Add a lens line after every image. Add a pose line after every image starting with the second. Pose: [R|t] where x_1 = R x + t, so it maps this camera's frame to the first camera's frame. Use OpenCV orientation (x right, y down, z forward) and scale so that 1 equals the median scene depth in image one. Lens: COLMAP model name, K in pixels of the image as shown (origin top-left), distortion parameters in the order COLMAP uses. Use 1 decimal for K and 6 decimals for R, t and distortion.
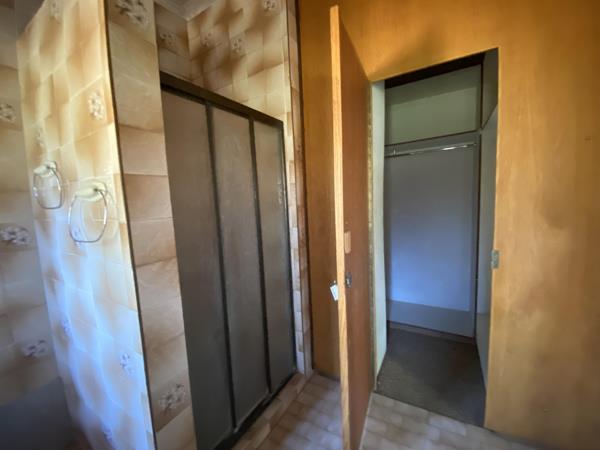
lens RADIAL K [[239.4, 0, 300.3], [0, 239.4, 224.3], [0, 0, 1]] dist [-0.022554, -0.003548]
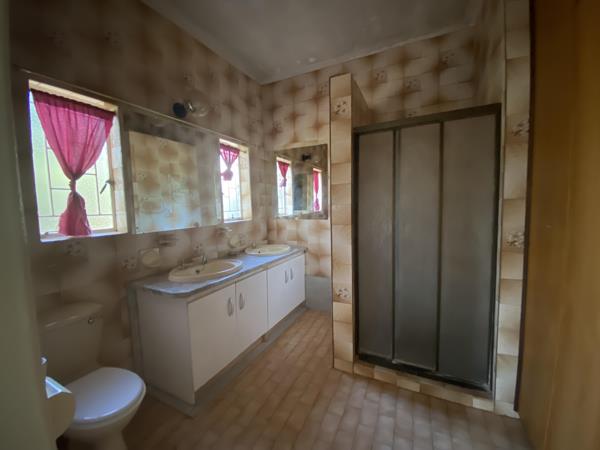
lens RADIAL K [[239.4, 0, 299.0], [0, 239.4, 225.5], [0, 0, 1]] dist [-0.022554, -0.003548]
pose [[0.082597, 0.120188, -0.989309, 0.957144], [-0.074442, 0.990672, 0.114138, -0.031549], [0.993799, 0.064219, 0.090773, 0.271062]]
